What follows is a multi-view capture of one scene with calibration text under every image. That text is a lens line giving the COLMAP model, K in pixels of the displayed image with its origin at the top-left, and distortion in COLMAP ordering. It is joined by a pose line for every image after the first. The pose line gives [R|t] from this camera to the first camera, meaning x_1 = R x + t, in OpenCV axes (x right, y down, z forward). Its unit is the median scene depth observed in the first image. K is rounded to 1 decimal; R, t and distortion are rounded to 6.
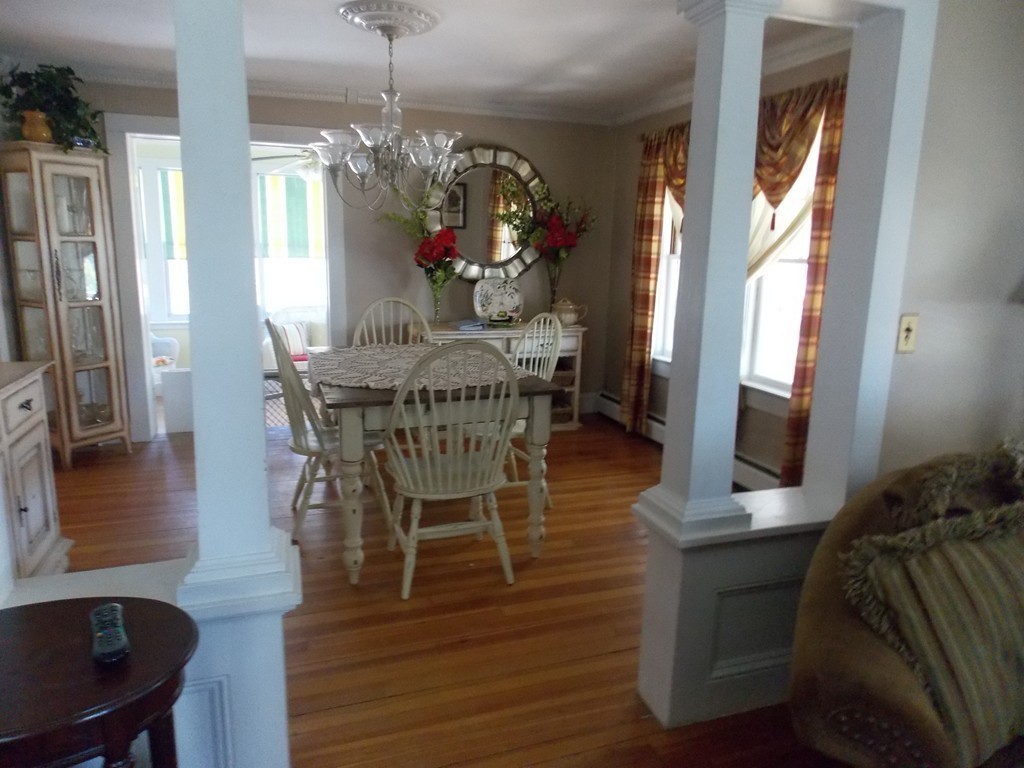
lens RADIAL K [[676.8, 0, 507.3], [0, 676.8, 381.5], [0, 0, 1]] dist [0.012418, -0.013084]
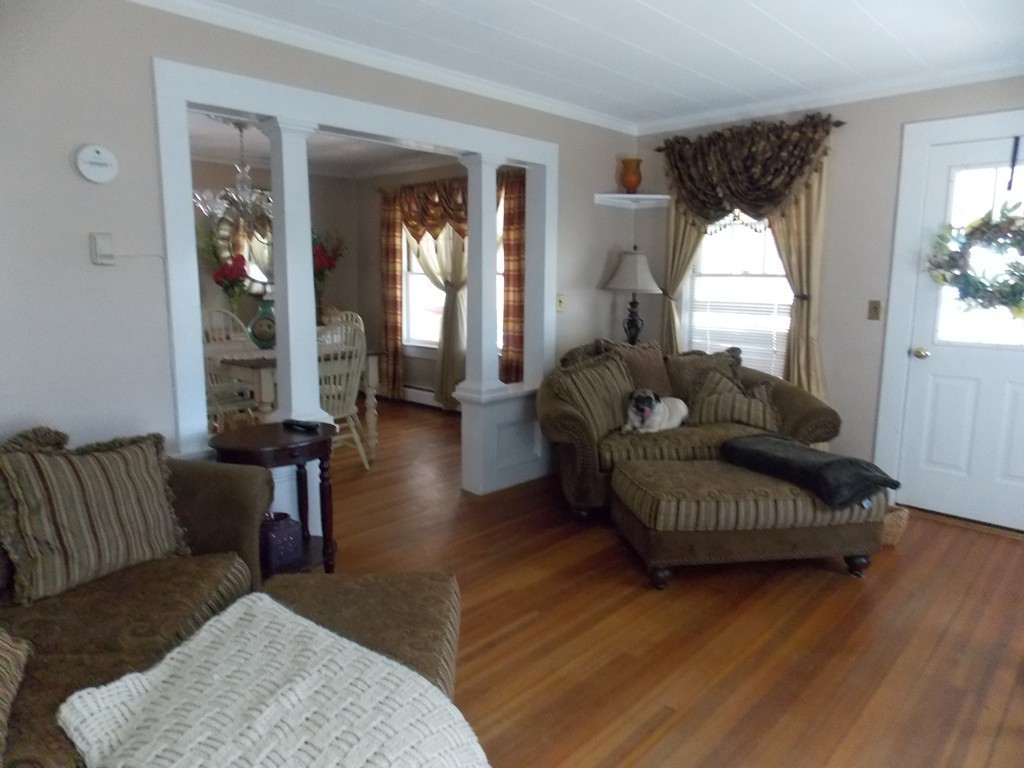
lens RADIAL K [[676.8, 0, 510.9], [0, 676.8, 379.3], [0, 0, 1]] dist [0.012418, -0.013084]
pose [[0.884155, -0.087219, 0.458981, -0.252767], [0.101263, 0.994841, -0.006020, 0.072539], [-0.456088, 0.051800, 0.888426, -0.377530]]
